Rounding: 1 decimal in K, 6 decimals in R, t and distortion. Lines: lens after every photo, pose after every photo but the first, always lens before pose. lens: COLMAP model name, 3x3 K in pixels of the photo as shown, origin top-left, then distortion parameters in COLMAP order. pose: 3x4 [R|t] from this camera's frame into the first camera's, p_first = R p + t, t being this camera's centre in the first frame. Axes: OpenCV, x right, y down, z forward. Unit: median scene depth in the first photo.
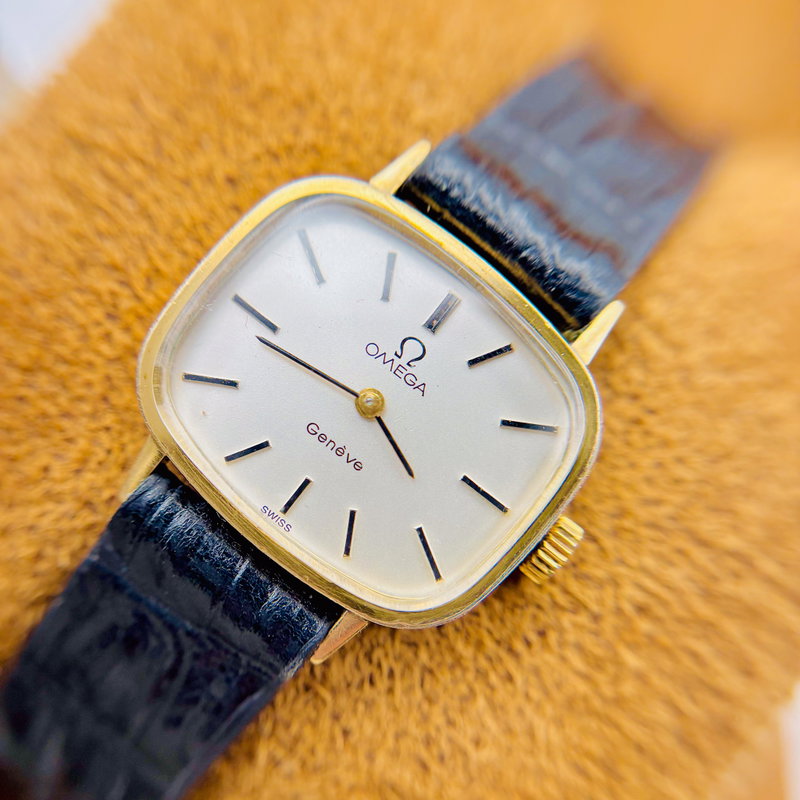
lens RADIAL K [[1004.9, 0, 384.6], [0, 1004.9, 411.5], [0, 0, 1]] dist [0.630569, 0.000000]
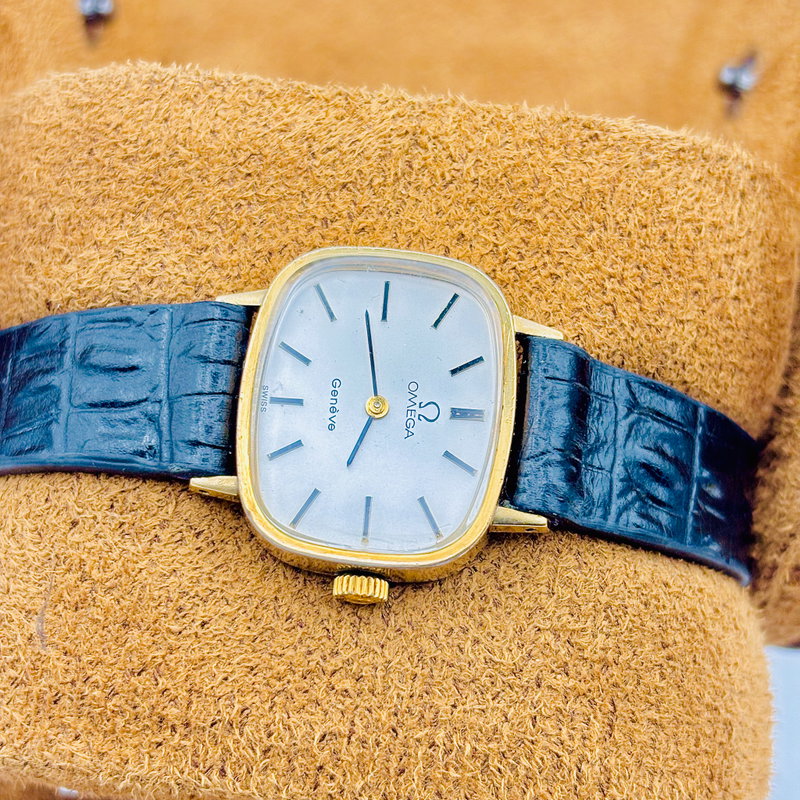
lens RADIAL K [[1996.6, 0, 364.4], [0, 1996.6, 374.8], [0, 0, 1]] dist [0.628298, 0.000000]
pose [[0.550495, 0.807427, -0.212172, 0.466733], [-0.834048, 0.542971, -0.097701, 0.223362], [0.036317, 0.230746, 0.972336, -1.436186]]
